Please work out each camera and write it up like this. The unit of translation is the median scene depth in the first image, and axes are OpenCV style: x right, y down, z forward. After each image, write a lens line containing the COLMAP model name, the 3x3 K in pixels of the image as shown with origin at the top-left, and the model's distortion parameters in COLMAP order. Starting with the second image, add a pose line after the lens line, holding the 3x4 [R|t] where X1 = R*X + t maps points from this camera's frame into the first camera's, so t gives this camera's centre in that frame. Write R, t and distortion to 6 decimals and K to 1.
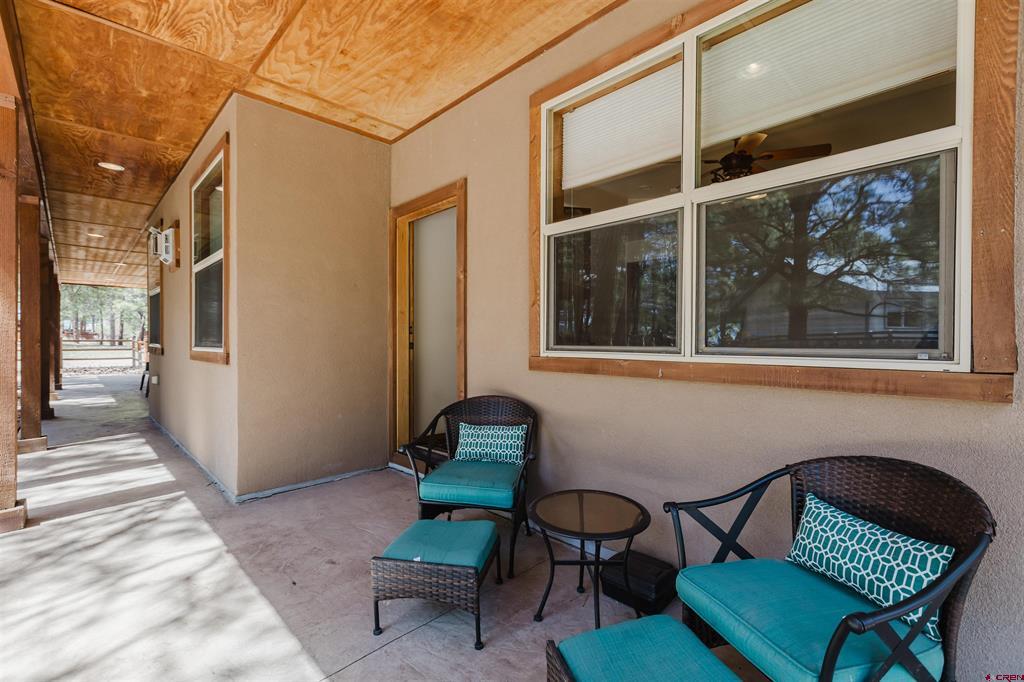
lens RADIAL K [[461.4, 0, 506.8], [0, 461.4, 345.1], [0, 0, 1]] dist [0.007188, -0.000578]
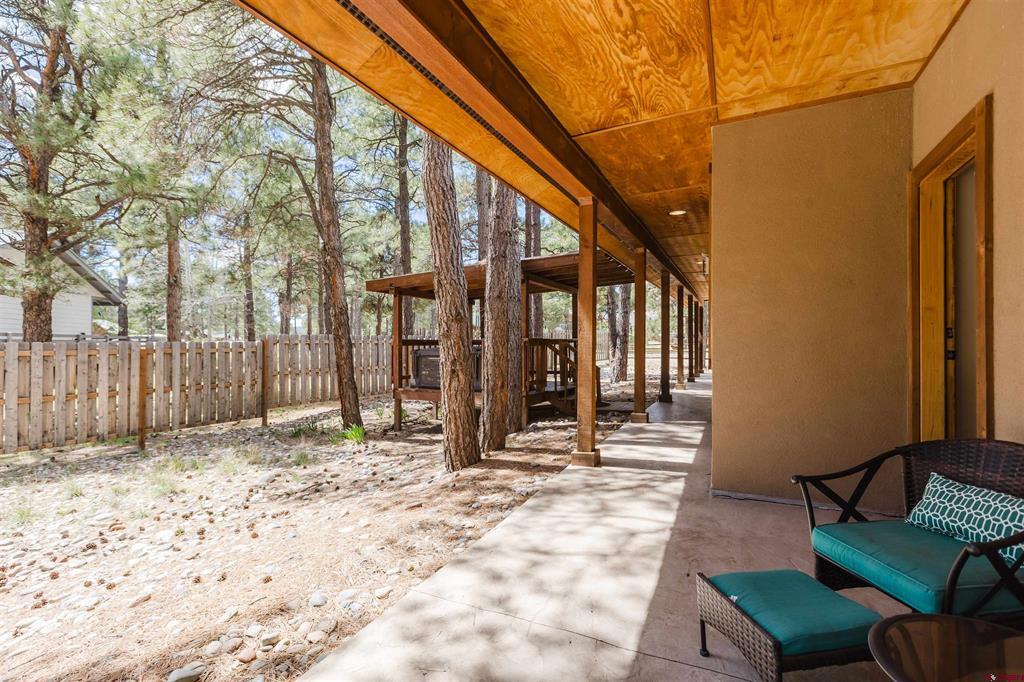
lens RADIAL K [[461.4, 0, 506.0], [0, 461.4, 339.6], [0, 0, 1]] dist [0.007188, -0.000578]
pose [[0.337621, -0.014301, -0.941174, 0.324802], [0.000012, 0.999885, -0.015188, -0.015644], [0.941282, 0.005116, 0.337582, 0.178722]]
